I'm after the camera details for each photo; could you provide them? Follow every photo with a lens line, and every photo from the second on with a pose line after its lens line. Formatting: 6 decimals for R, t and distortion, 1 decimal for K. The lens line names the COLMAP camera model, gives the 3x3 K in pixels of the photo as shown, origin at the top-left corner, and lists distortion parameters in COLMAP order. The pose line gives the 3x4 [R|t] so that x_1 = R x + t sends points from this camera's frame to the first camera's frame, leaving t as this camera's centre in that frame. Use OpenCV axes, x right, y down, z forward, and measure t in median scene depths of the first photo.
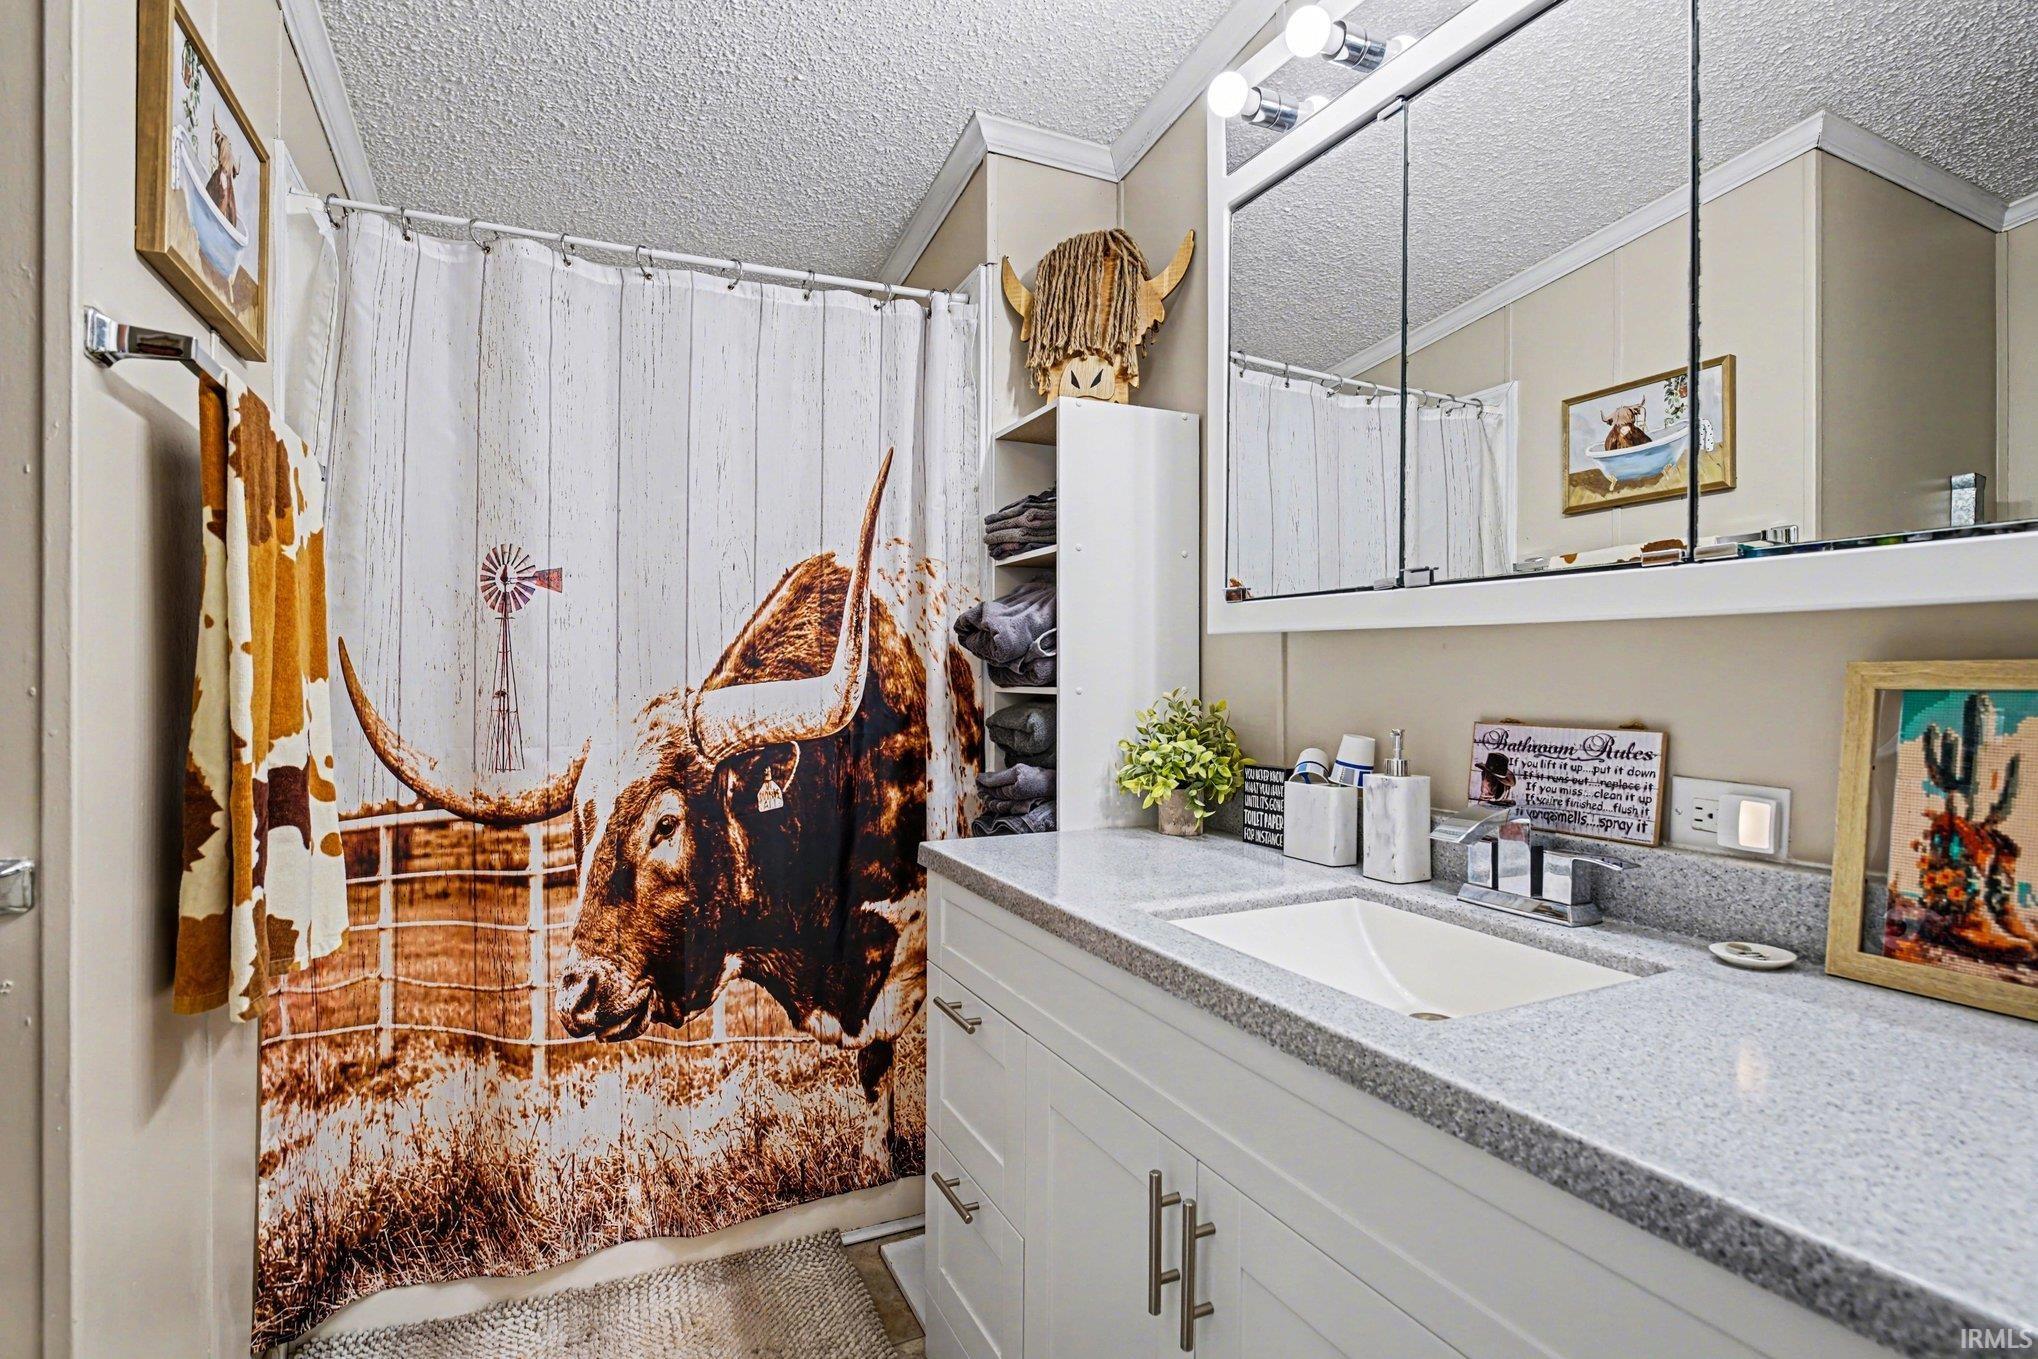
lens RADIAL K [[1007.3, 0, 1067.3], [0, 1007.3, 685.0], [0, 0, 1]] dist [-0.018459, -0.002559]
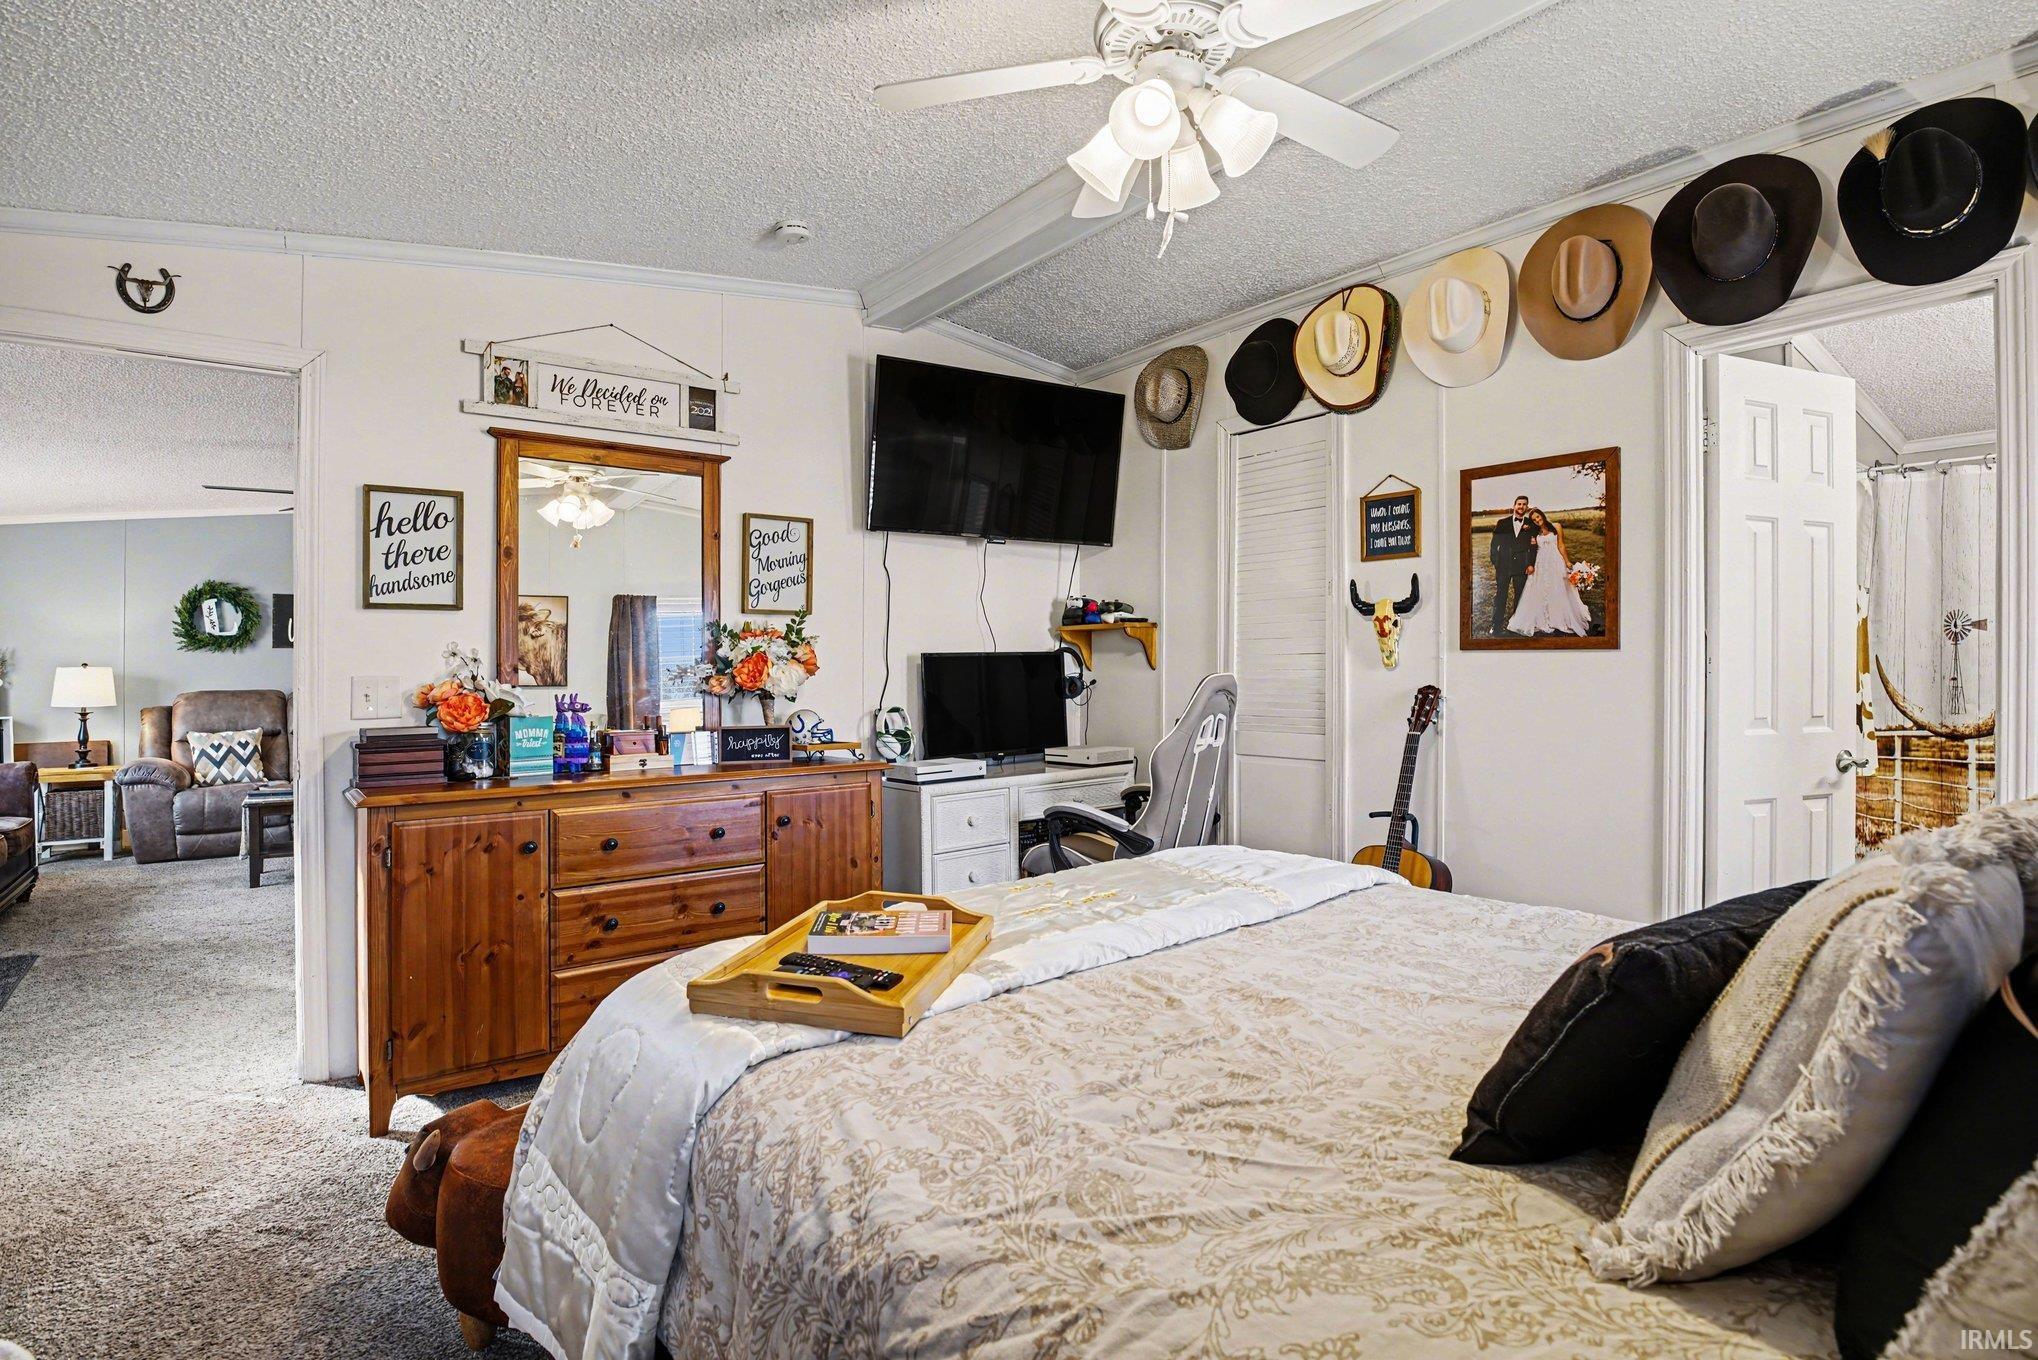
lens RADIAL K [[1007.3, 0, 1014.5], [0, 1007.3, 665.4], [0, 0, 1]] dist [-0.018459, -0.002559]
pose [[0.200187, -0.003192, -0.979752, 1.137974], [0.005744, 0.999981, -0.002084, -0.027664], [0.979741, -0.005211, 0.200202, -1.441136]]
